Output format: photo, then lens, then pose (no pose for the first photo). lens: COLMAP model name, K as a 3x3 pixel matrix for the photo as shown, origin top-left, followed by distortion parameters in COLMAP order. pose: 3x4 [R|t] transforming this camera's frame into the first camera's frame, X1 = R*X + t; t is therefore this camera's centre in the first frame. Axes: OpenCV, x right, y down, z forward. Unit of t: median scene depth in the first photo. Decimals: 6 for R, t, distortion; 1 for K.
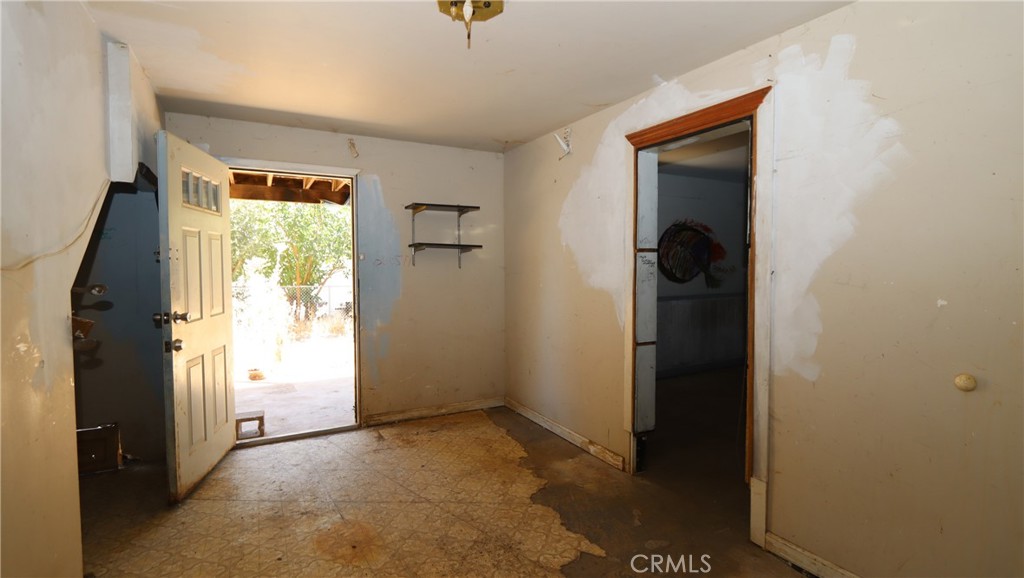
lens RADIAL K [[471.0, 0, 513.7], [0, 471.0, 286.4], [0, 0, 1]] dist [-0.016056, 0.001953]
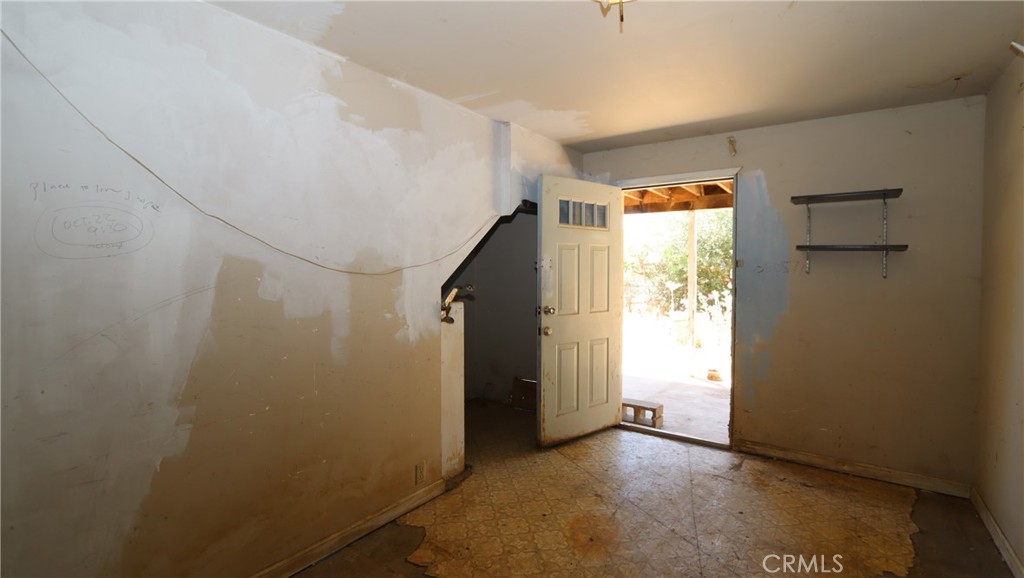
lens RADIAL K [[471.0, 0, 514.4], [0, 471.0, 285.5], [0, 0, 1]] dist [-0.016056, 0.001953]
pose [[0.440244, 0.034480, -0.897216, 0.368314], [-0.044285, 0.998880, 0.016657, -0.019408], [0.896785, 0.032400, 0.441278, 0.256610]]
